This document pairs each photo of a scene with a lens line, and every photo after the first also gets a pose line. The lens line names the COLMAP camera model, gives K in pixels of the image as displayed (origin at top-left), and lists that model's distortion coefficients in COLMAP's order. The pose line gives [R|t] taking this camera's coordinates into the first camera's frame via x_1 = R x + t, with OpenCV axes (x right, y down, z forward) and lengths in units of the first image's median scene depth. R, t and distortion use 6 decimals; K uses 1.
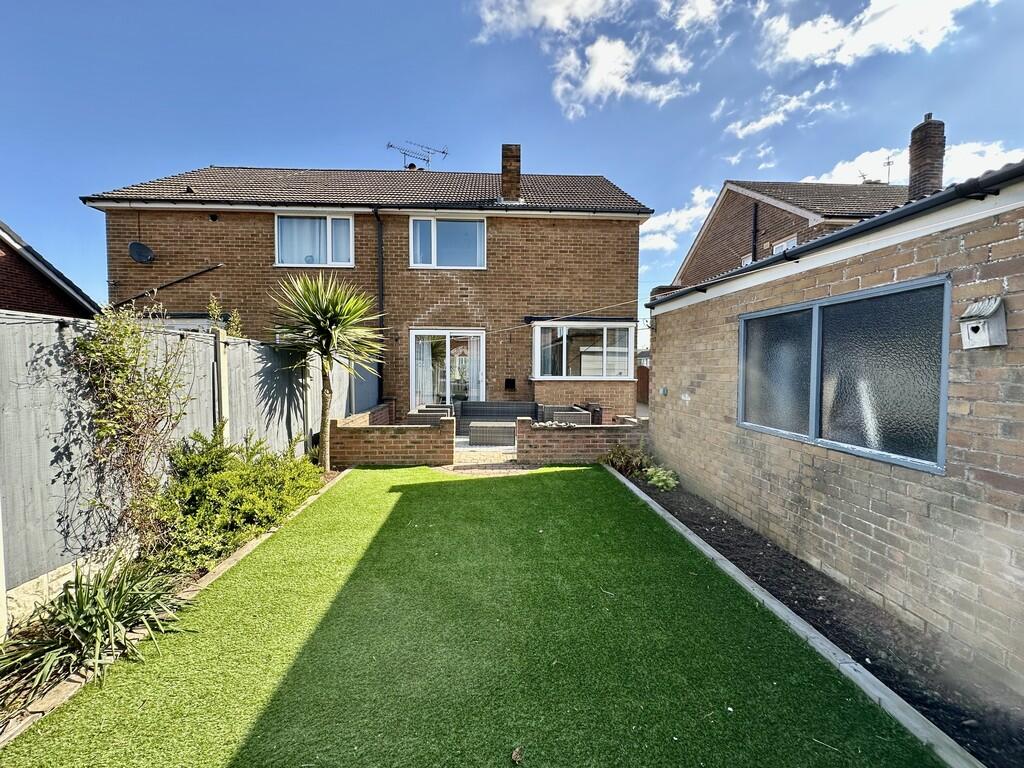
lens RADIAL K [[407.8, 0, 512.6], [0, 407.8, 381.9], [0, 0, 1]] dist [-0.003286, 0.000702]
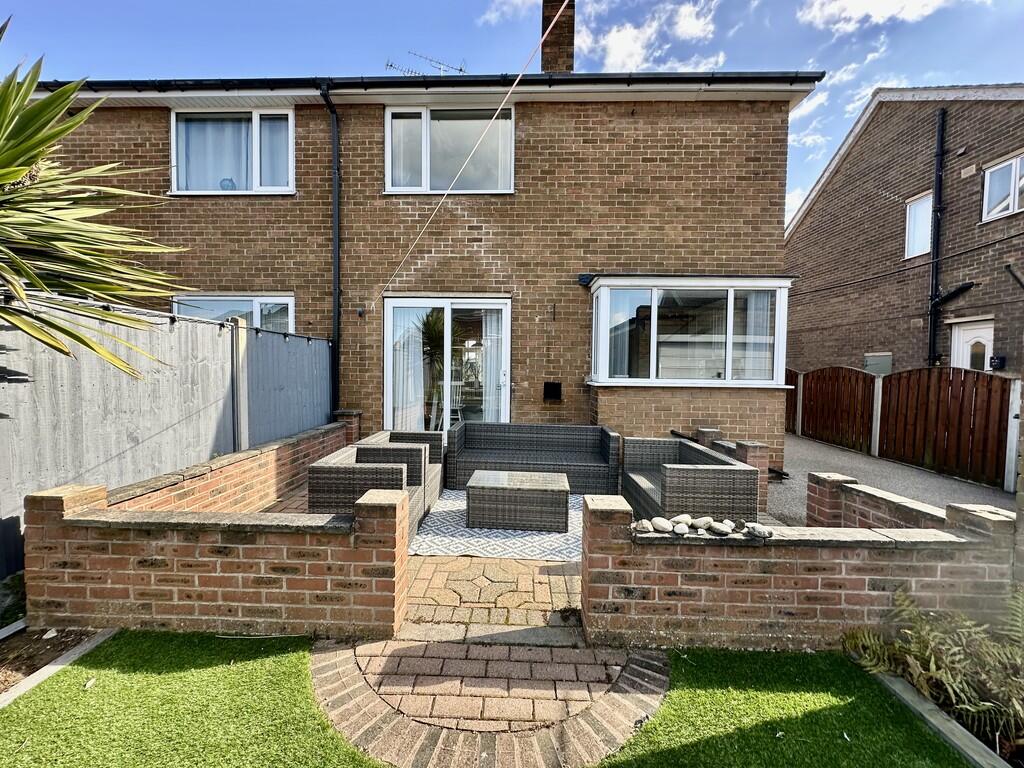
lens RADIAL K [[407.8, 0, 508.2], [0, 407.8, 384.9], [0, 0, 1]] dist [-0.003286, 0.000702]
pose [[0.995414, 0.011853, -0.094924, -0.014237], [-0.011704, 0.999929, 0.002124, -0.004632], [0.094943, -0.001003, 0.995482, 0.428791]]
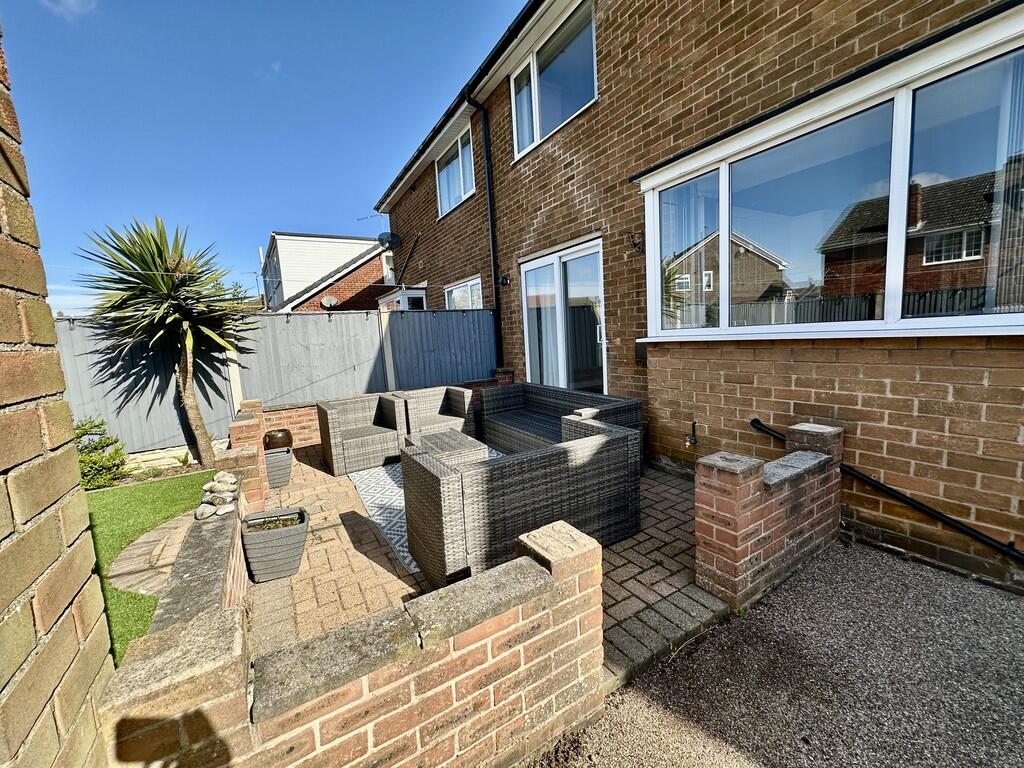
lens RADIAL K [[407.8, 0, 516.8], [0, 407.8, 385.5], [0, 0, 1]] dist [-0.003286, 0.000702]
pose [[0.460934, 0.080779, -0.883750, 0.331197], [0.027380, 0.994080, 0.105145, -0.006727], [0.887012, -0.072662, 0.455994, 0.696983]]
